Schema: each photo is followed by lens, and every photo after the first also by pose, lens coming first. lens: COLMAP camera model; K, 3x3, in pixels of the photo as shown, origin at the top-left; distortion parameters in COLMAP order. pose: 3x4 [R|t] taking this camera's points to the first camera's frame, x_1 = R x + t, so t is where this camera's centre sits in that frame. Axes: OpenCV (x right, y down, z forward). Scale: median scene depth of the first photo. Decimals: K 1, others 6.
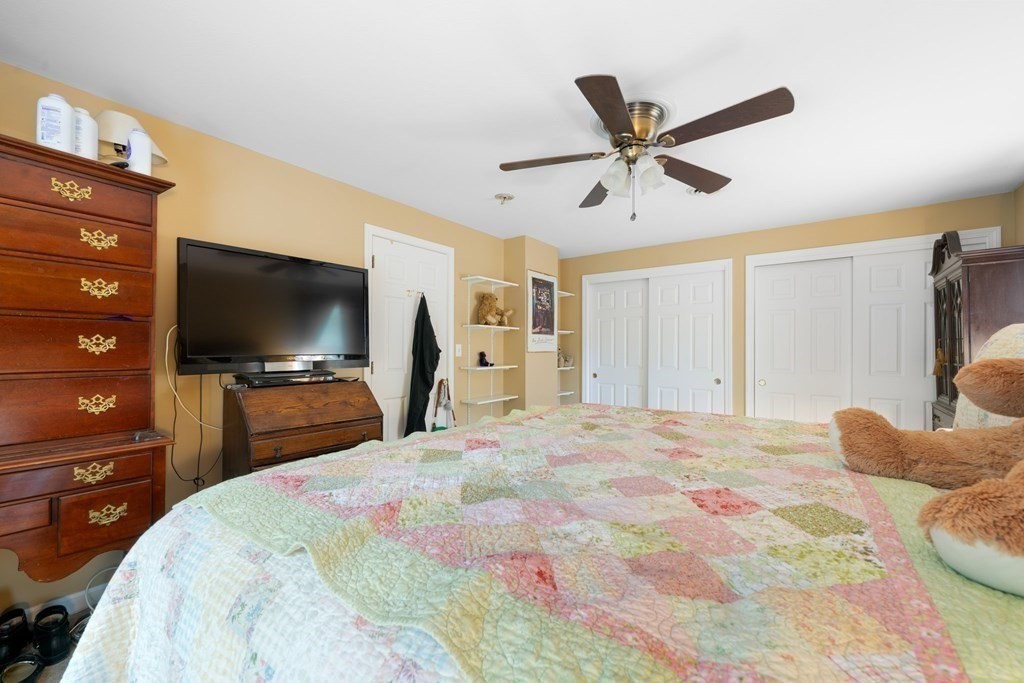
lens RADIAL K [[415.5, 0, 512.0], [0, 415.5, 341.5], [0, 0, 1]] dist [-0.000680, -0.000049]
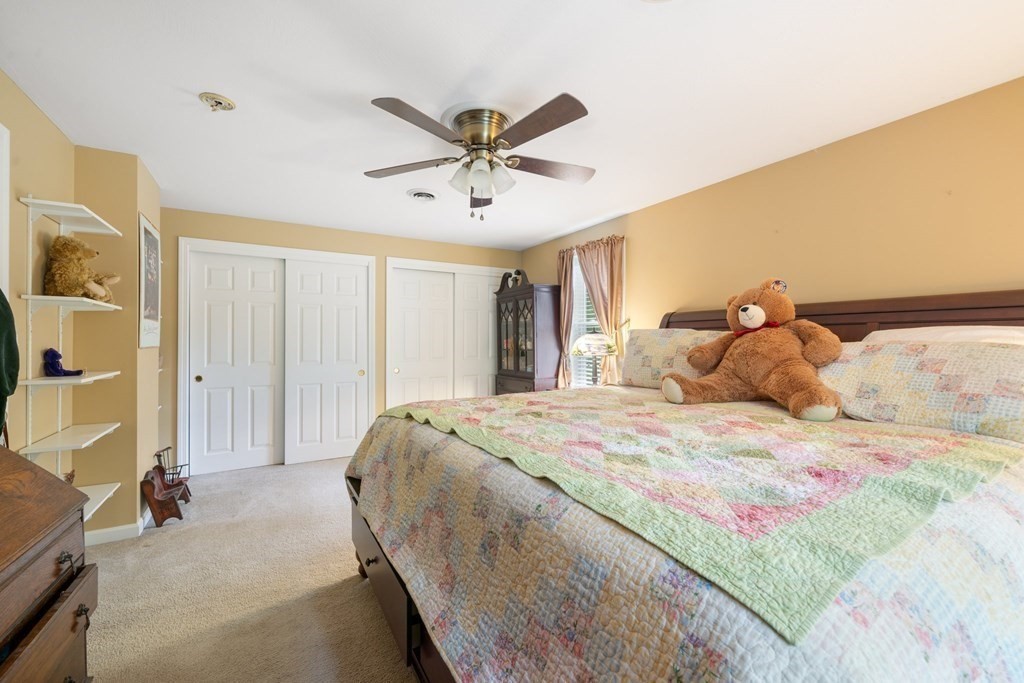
lens RADIAL K [[415.5, 0, 512.0], [0, 415.5, 341.5], [0, 0, 1]] dist [-0.000680, -0.000049]
pose [[0.389599, -0.004932, 0.920971, -0.321737], [-0.021880, 0.999654, 0.014610, -0.005192], [-0.920725, -0.025843, 0.389357, 0.263920]]
